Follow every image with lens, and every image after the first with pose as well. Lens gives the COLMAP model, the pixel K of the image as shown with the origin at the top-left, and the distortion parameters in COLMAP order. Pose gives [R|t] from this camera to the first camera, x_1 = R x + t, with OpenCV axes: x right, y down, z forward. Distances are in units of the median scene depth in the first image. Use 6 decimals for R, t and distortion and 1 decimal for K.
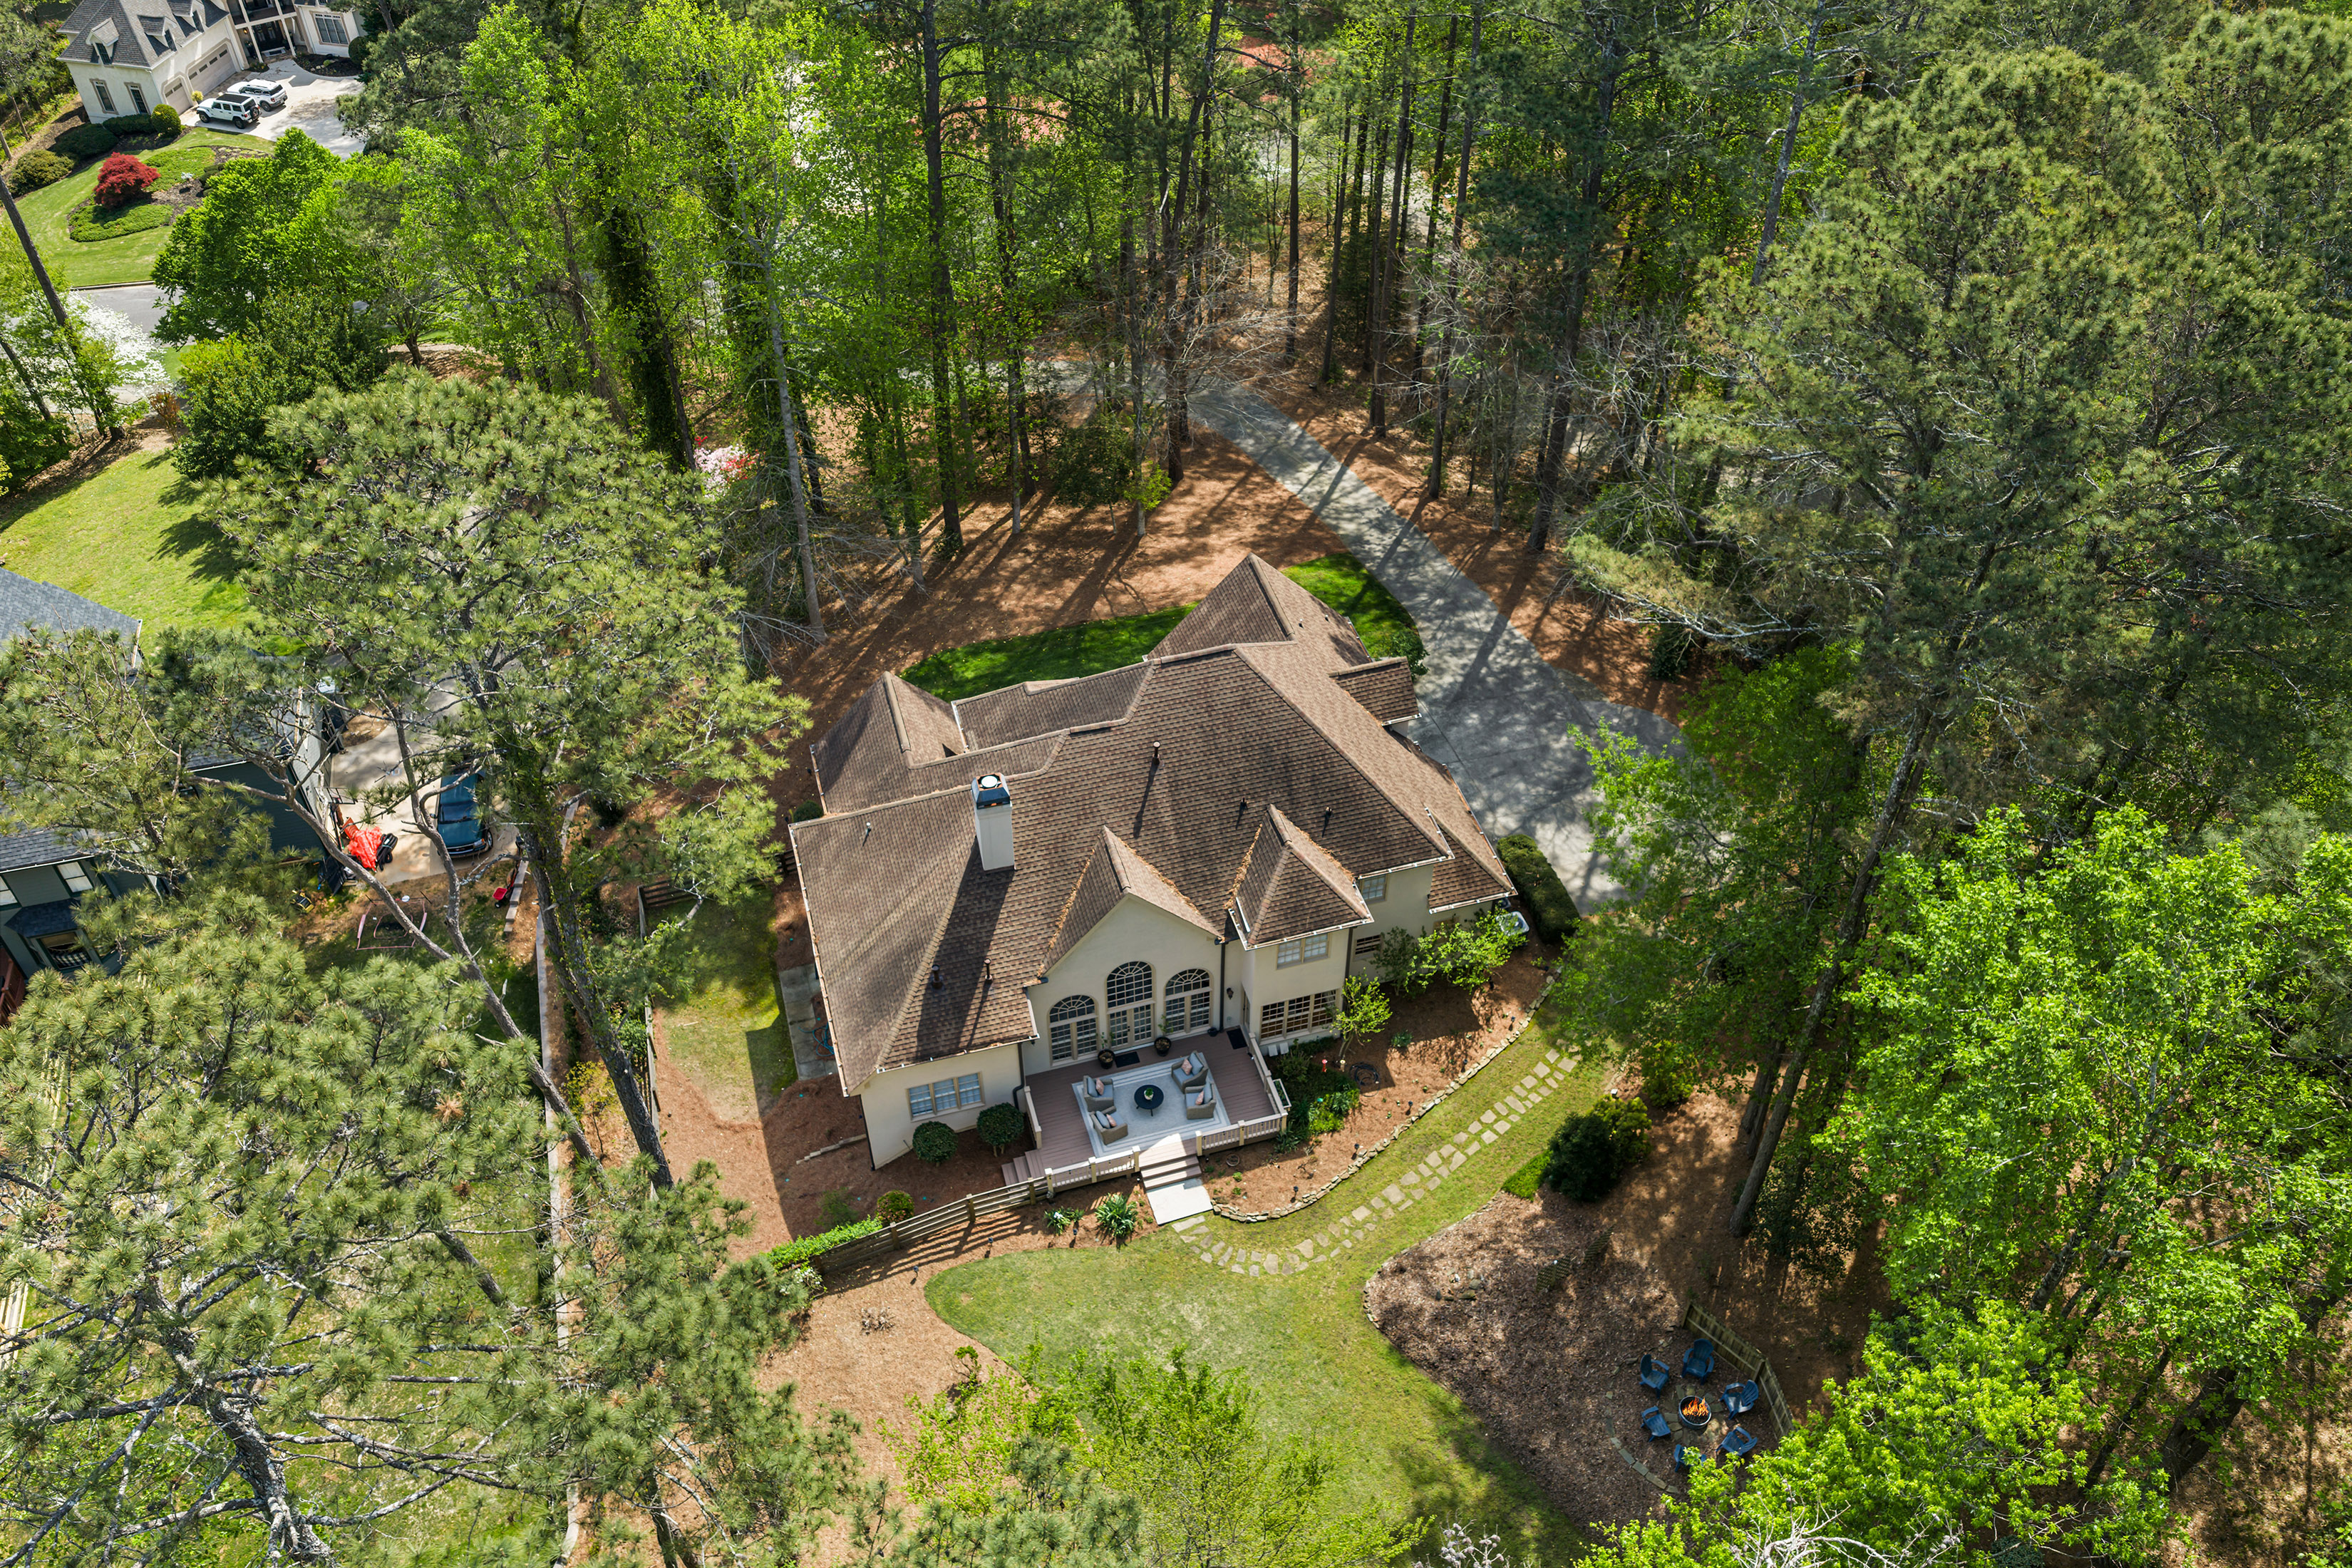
lens RADIAL K [[1921.9, 0, 1174.6], [0, 1921.9, 785.4], [0, 0, 1]] dist [0.002666, 0.001738]
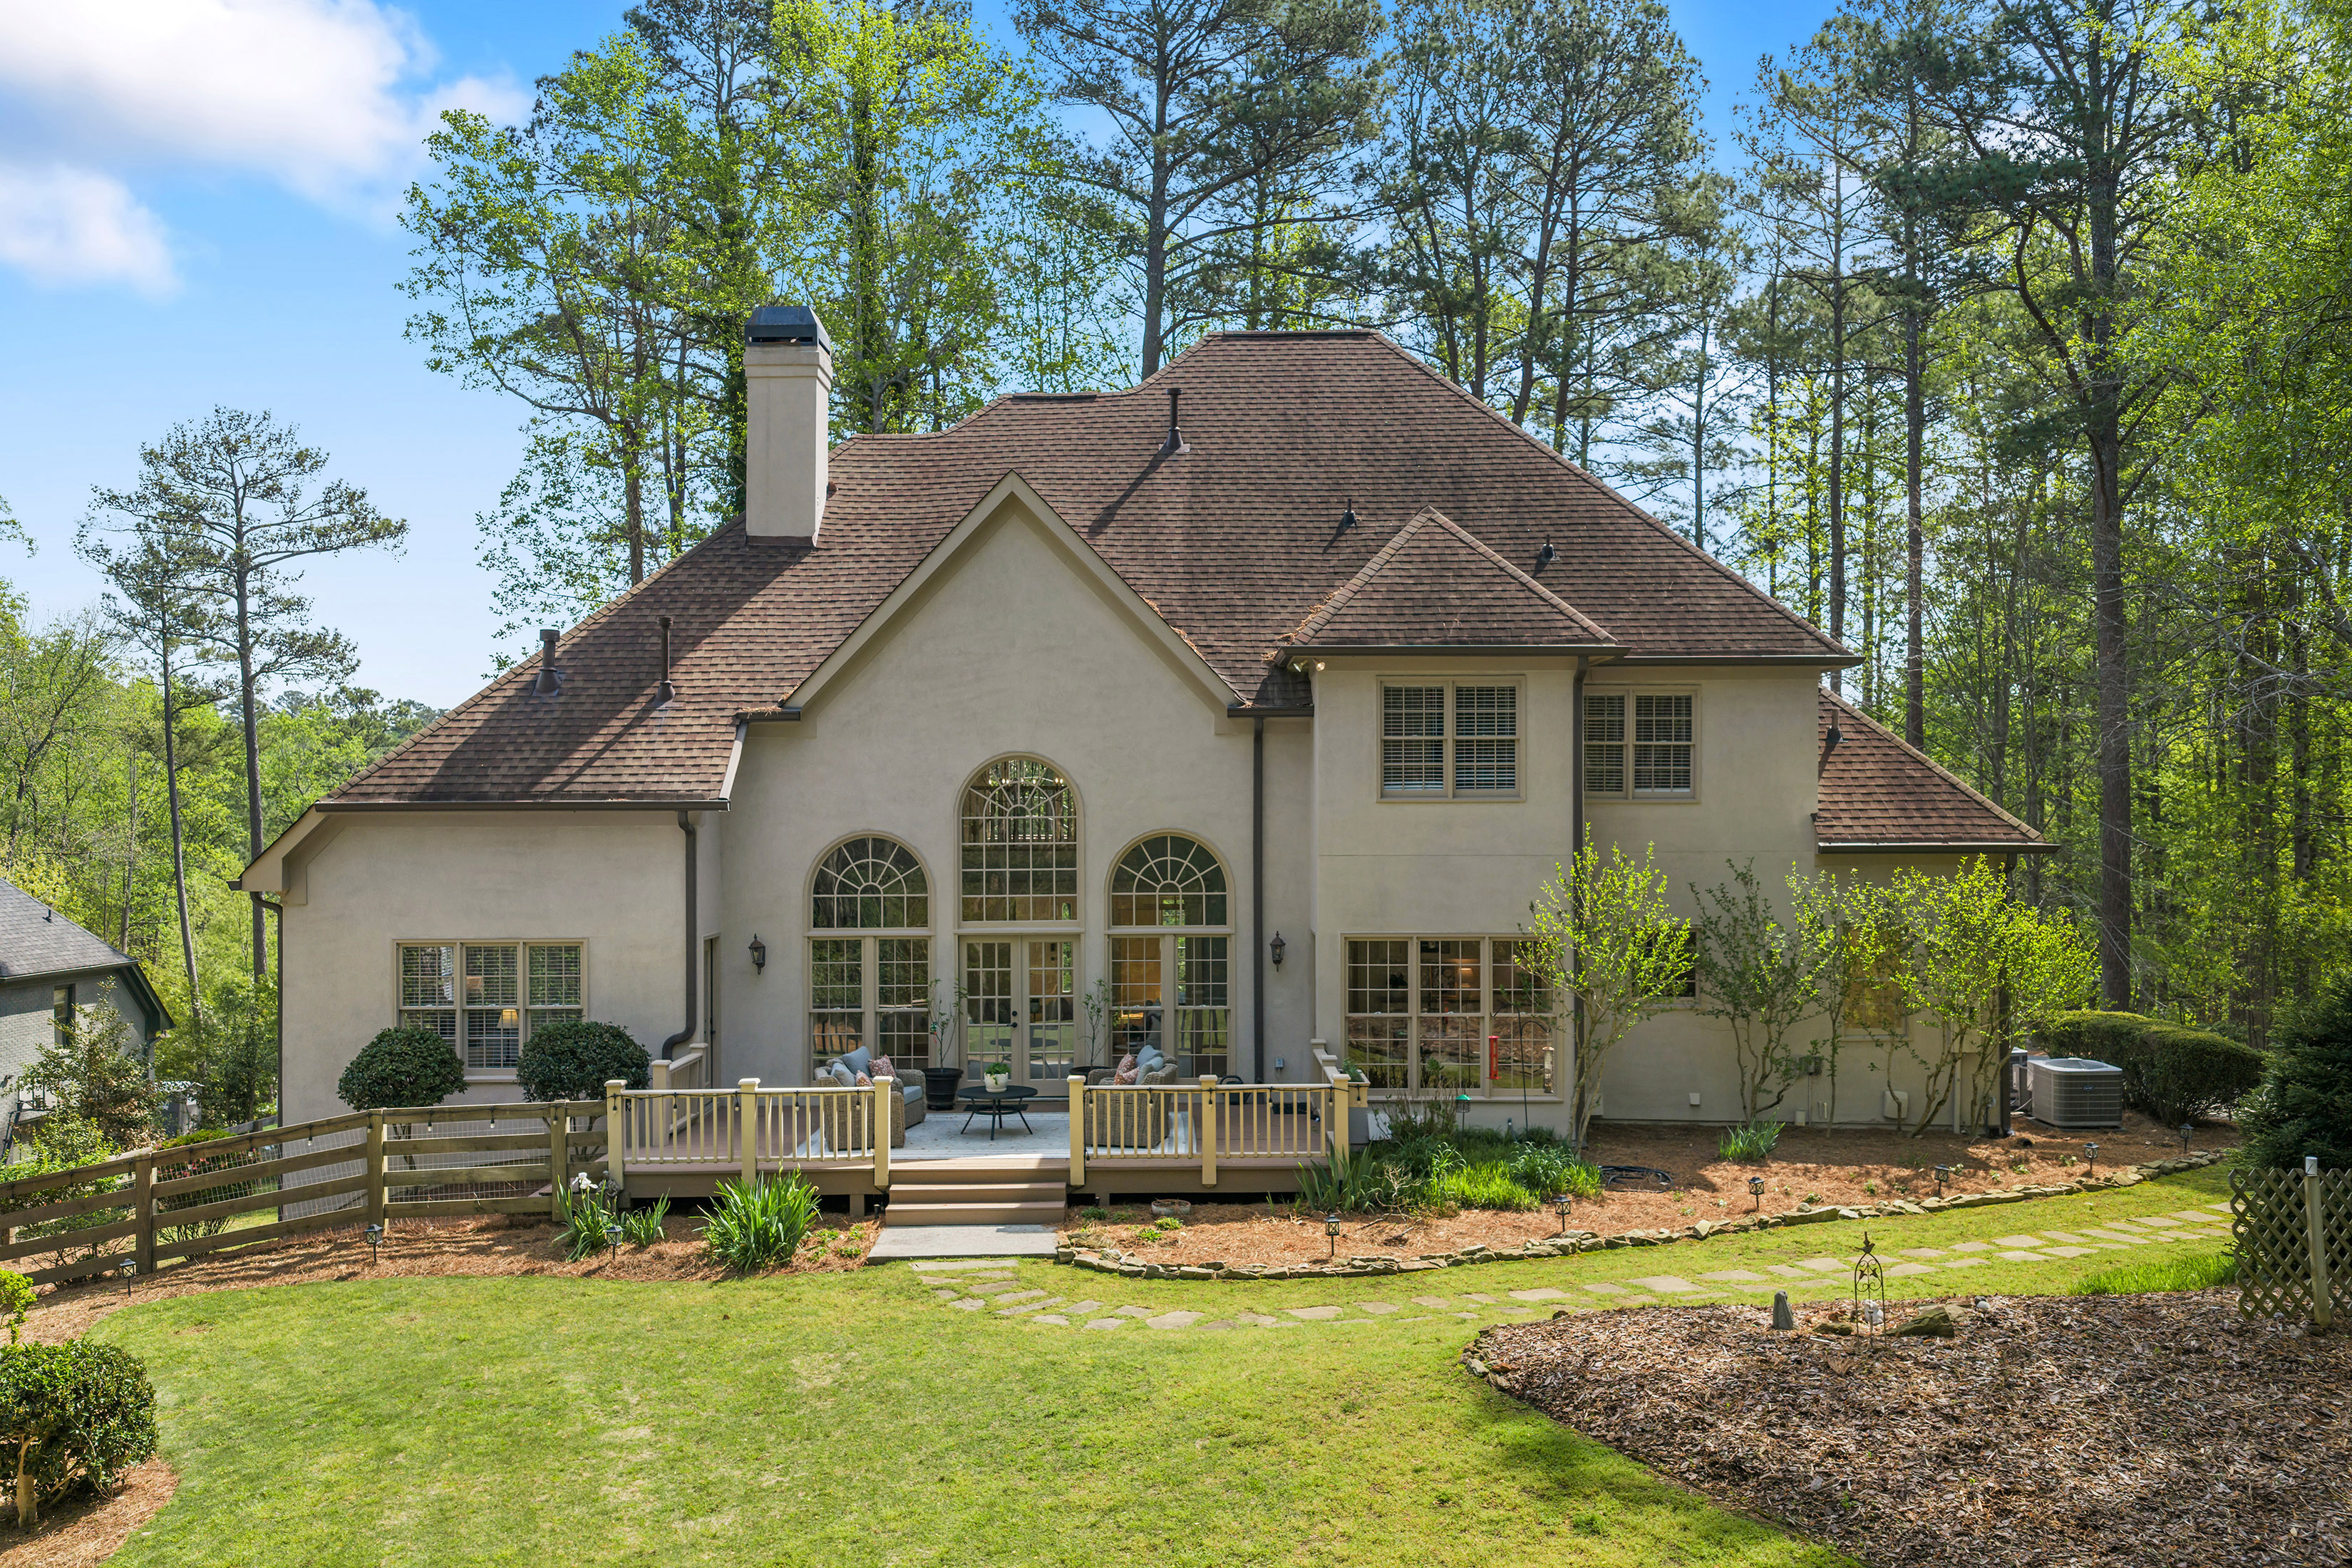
lens RADIAL K [[1921.9, 0, 1178.9], [0, 1921.9, 783.1], [0, 0, 1]] dist [0.002666, 0.001738]
pose [[0.966987, 0.009944, -0.254631, 0.111329], [-0.182754, 0.723425, -0.665775, 0.355034], [0.177586, 0.690331, 0.701360, 0.710965]]
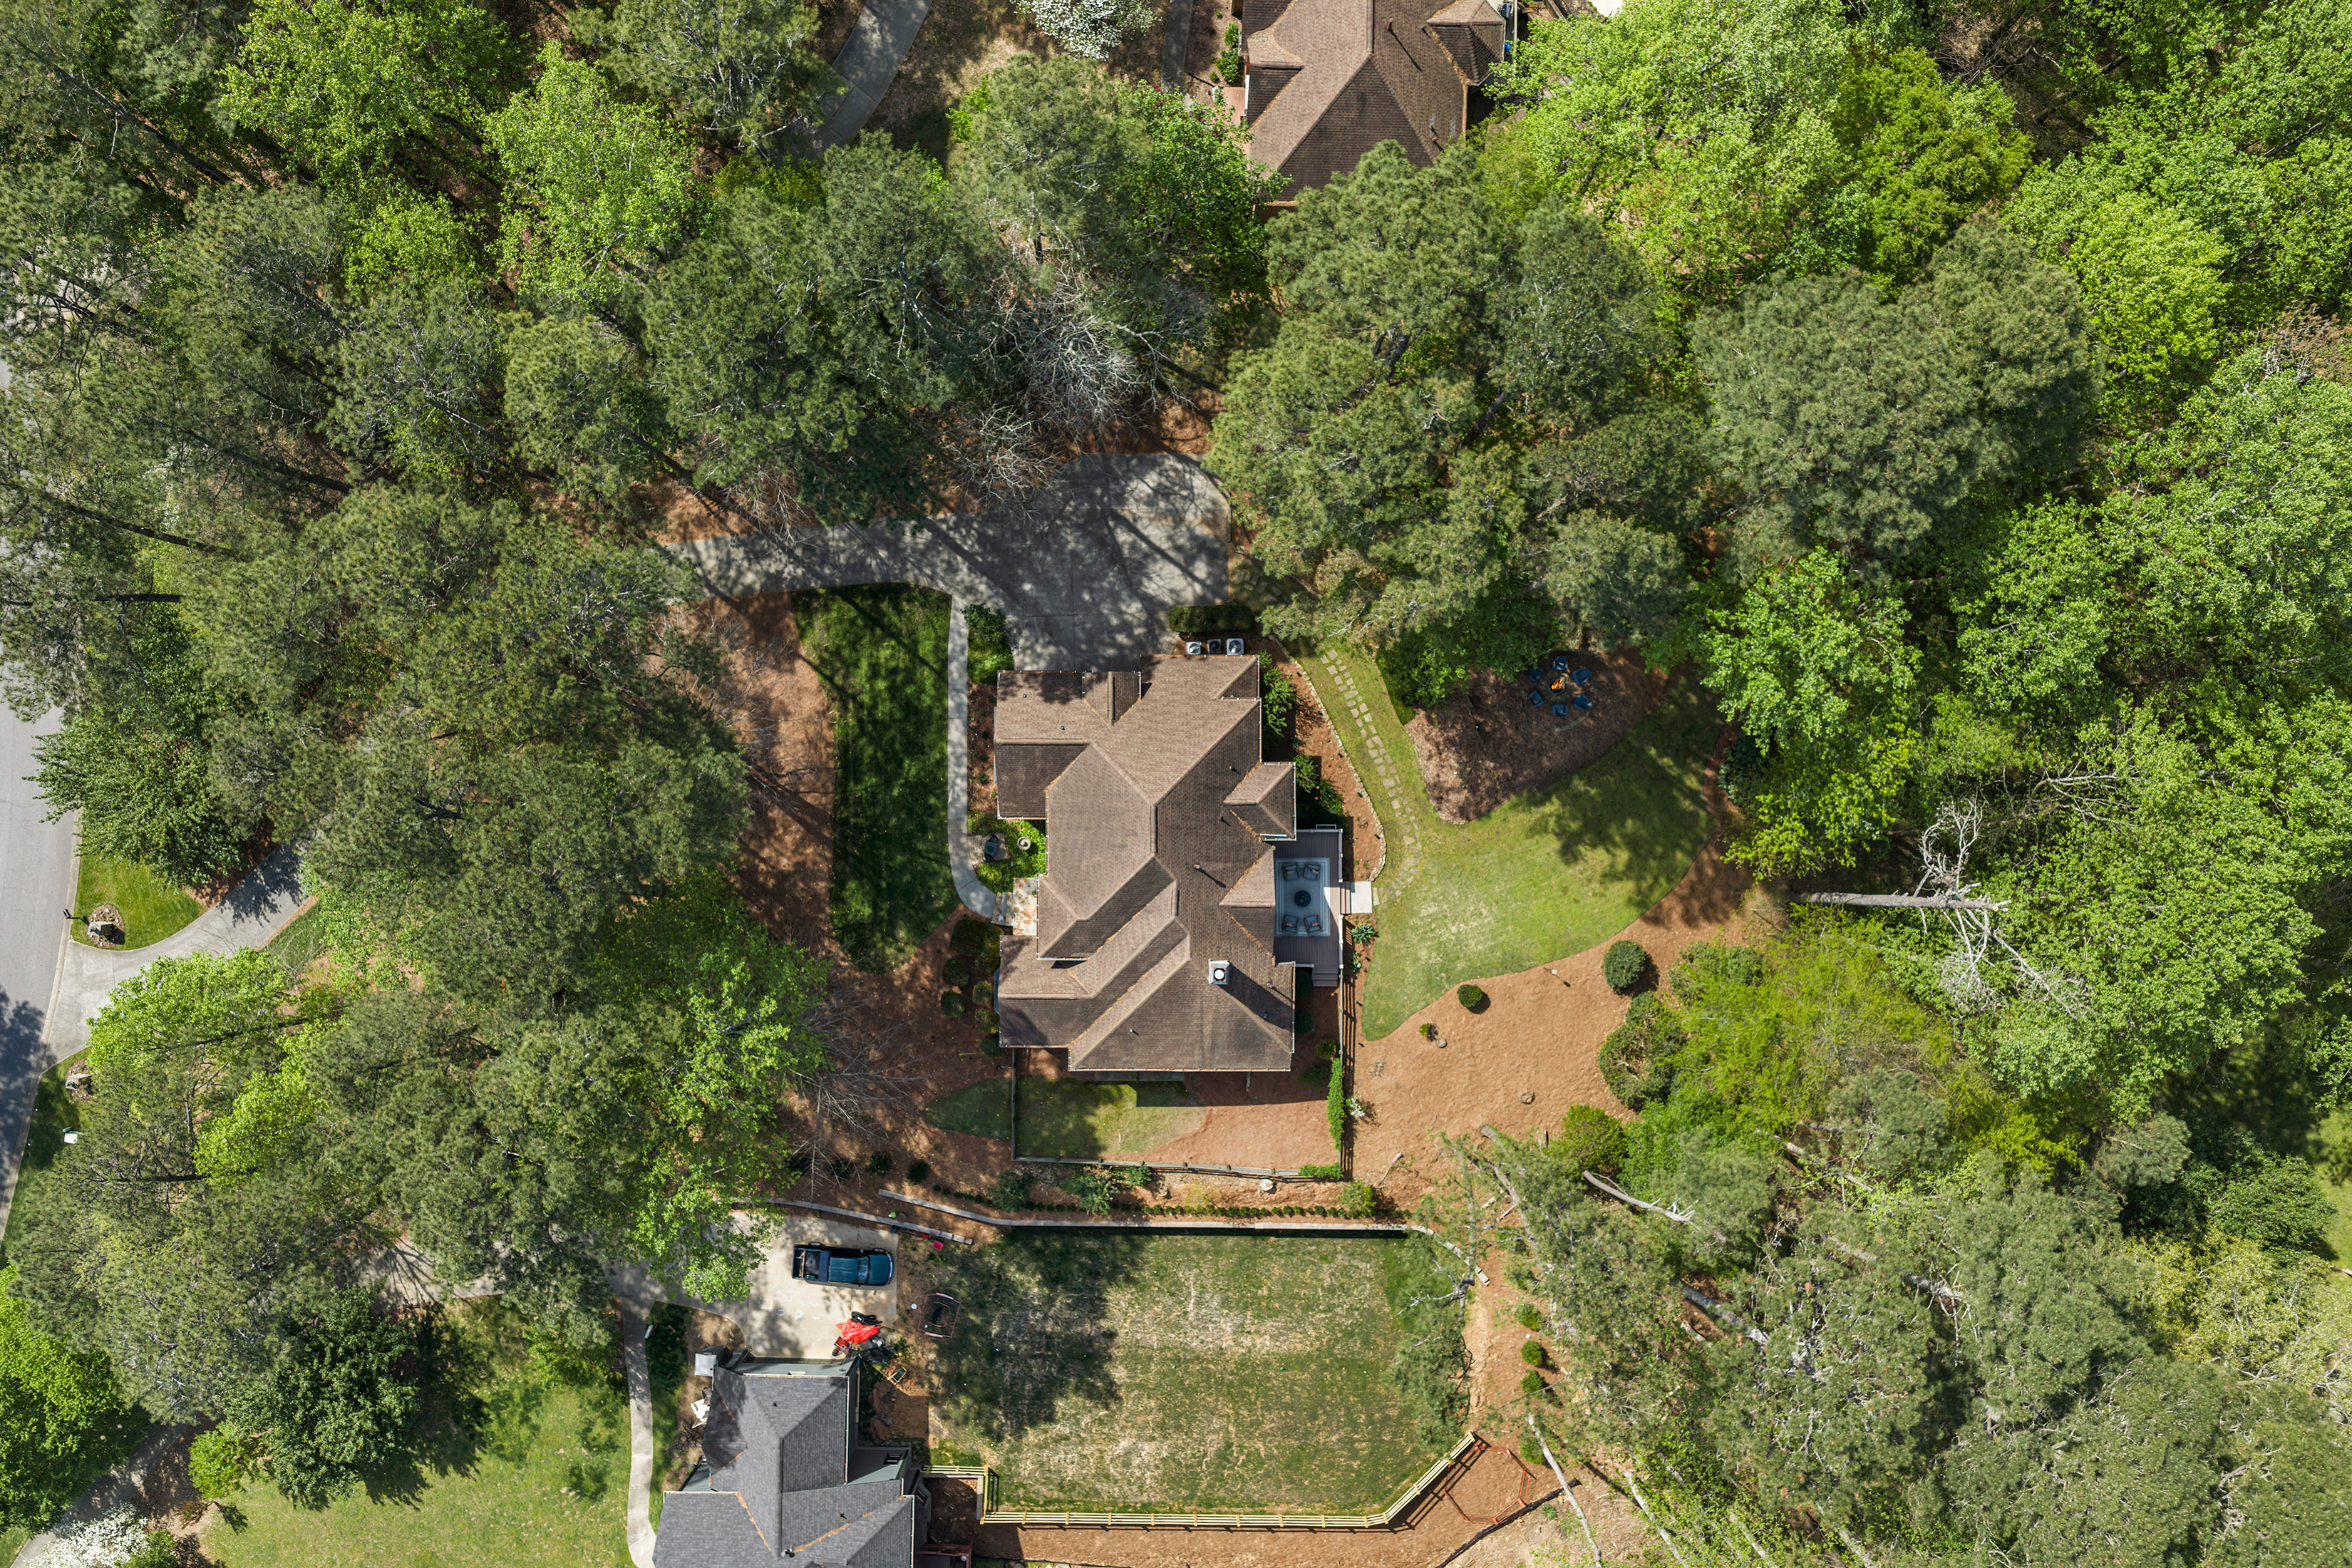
lens RADIAL K [[1921.9, 0, 1175.1], [0, 1921.9, 786.2], [0, 0, 1]] dist [0.002666, 0.001738]
pose [[0.277503, -0.960648, 0.012119, 0.033121], [0.672125, 0.203139, 0.712027, -1.207588], [-0.686470, -0.189444, 0.702047, -0.140397]]
